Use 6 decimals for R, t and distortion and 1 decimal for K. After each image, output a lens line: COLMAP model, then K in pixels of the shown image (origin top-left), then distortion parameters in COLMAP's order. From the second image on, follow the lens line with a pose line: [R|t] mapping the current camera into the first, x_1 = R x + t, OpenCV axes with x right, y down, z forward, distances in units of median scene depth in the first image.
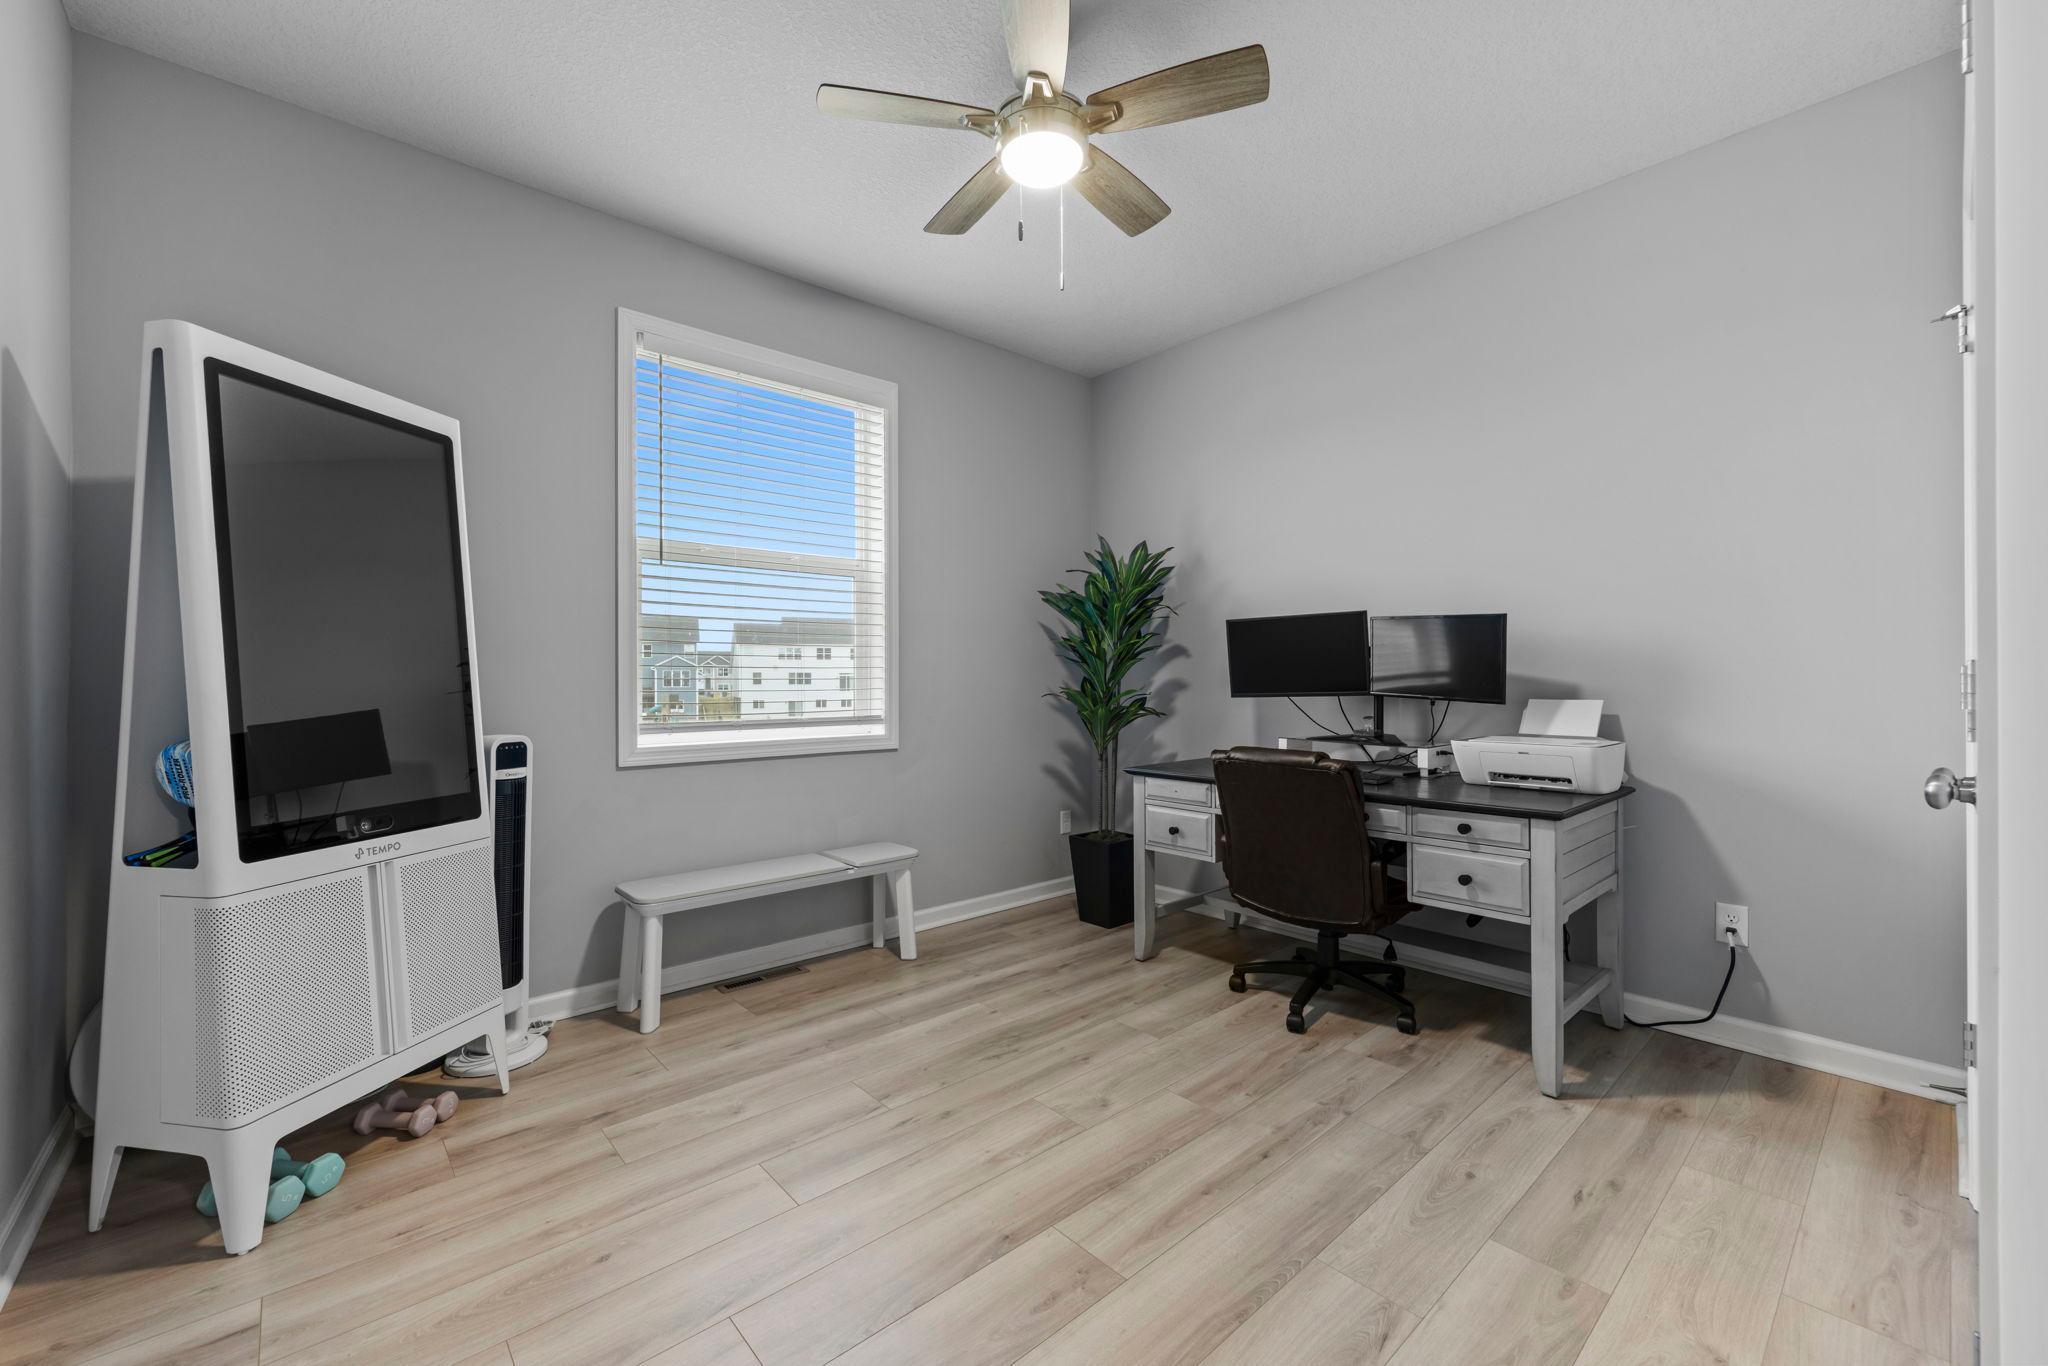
lens RADIAL K [[827.5, 0, 1038.3], [0, 827.5, 677.0], [0, 0, 1]] dist [-0.001600, -0.000739]
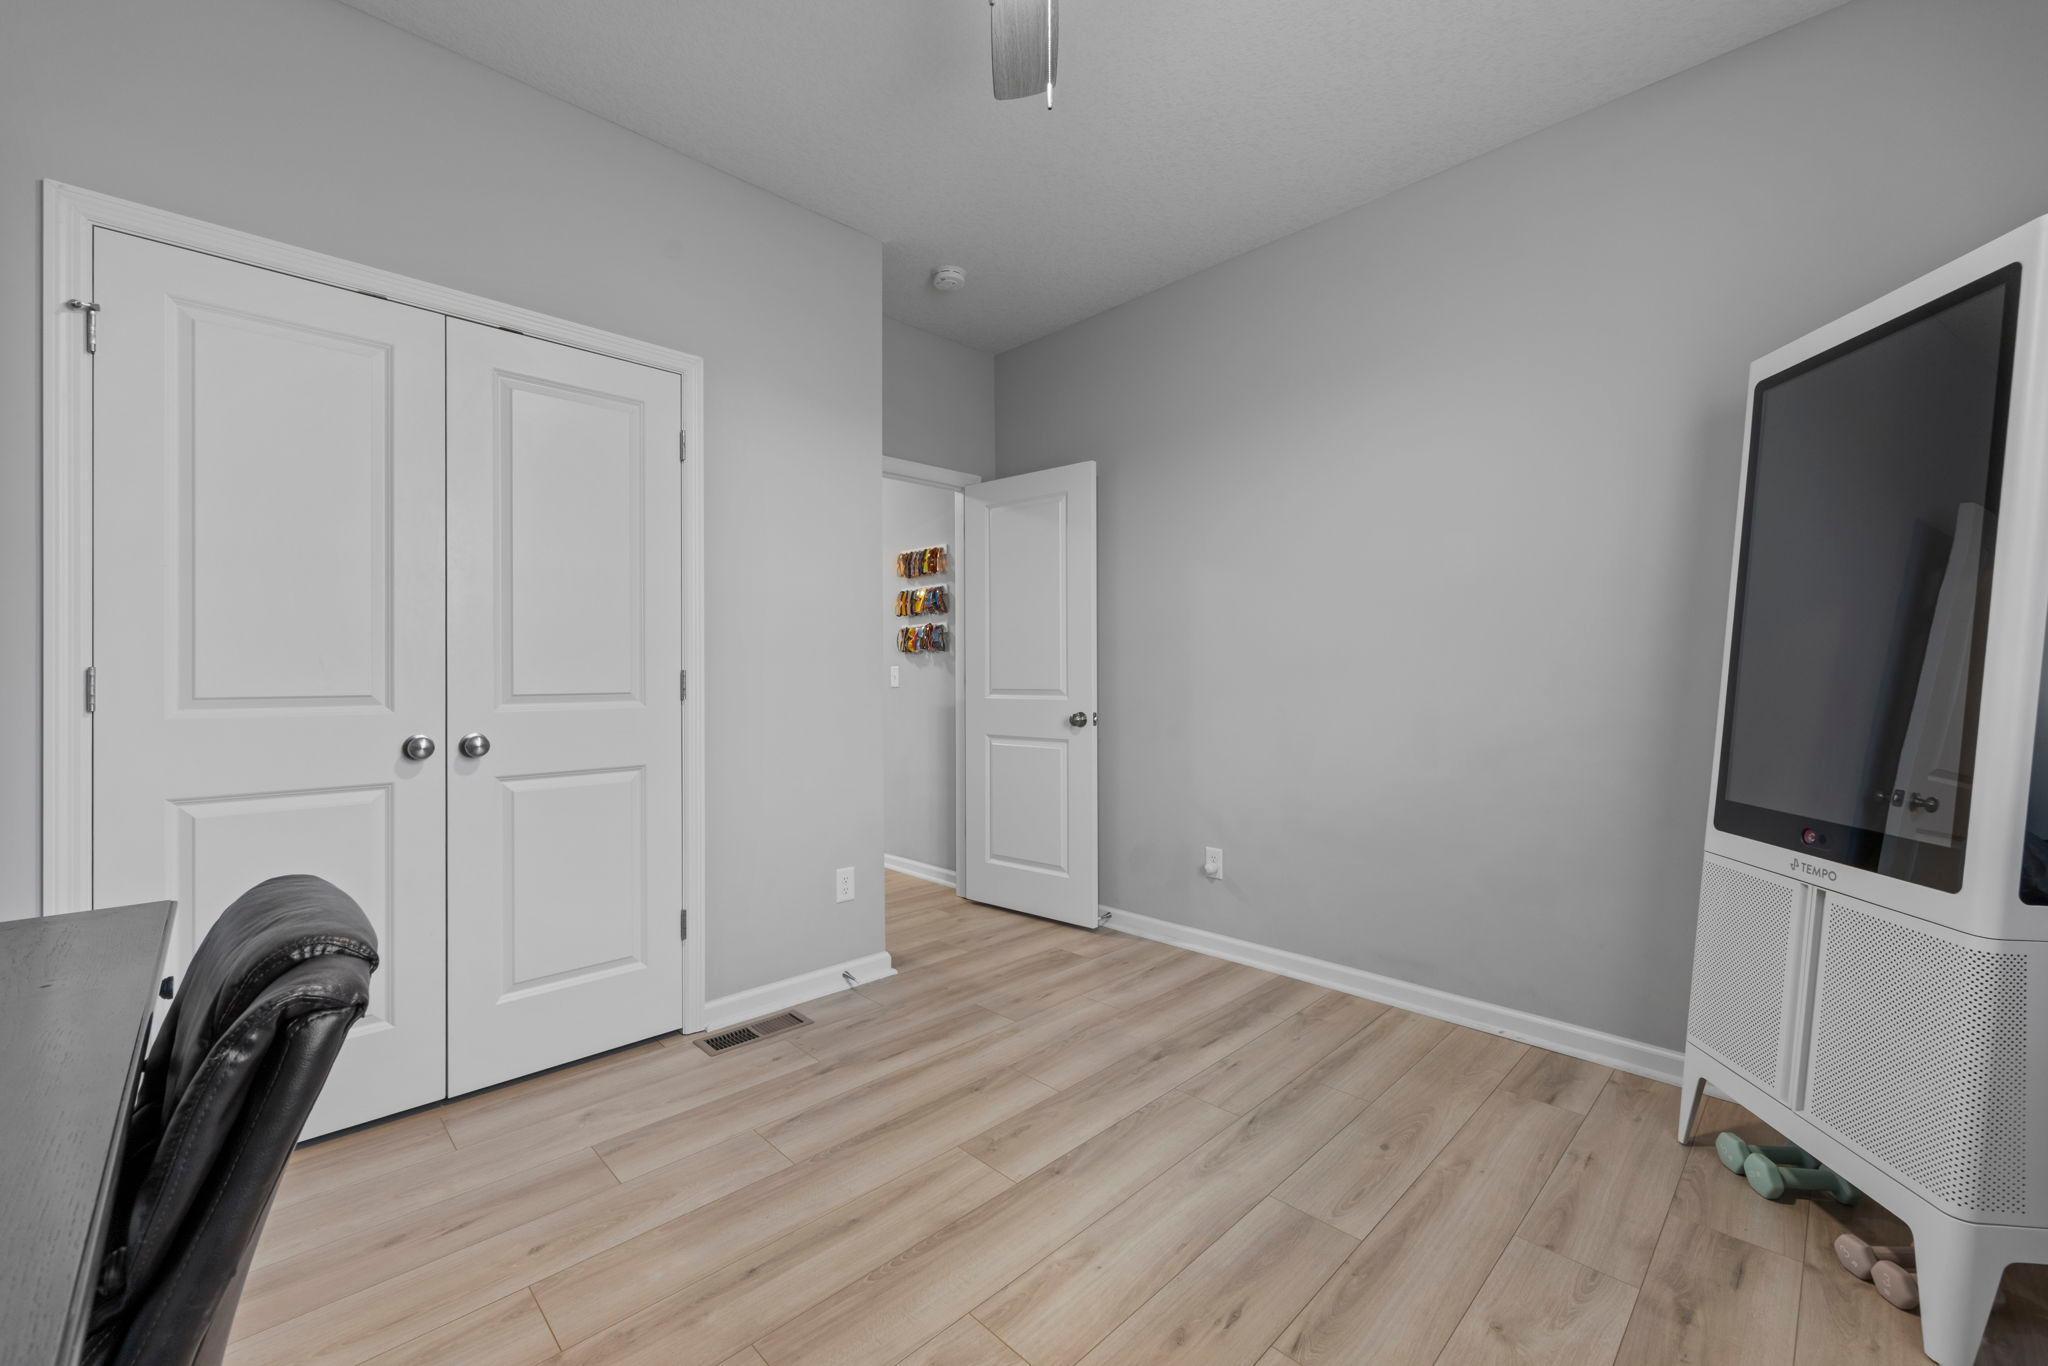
lens RADIAL K [[827.5, 0, 1027.9], [0, 827.5, 677.8], [0, 0, 1]] dist [-0.001600, -0.000739]
pose [[-0.999284, 0.006969, -0.037180, 0.032344], [0.006825, 0.999969, 0.004012, 0.003202], [0.037207, 0.003755, -0.999301, 1.769048]]
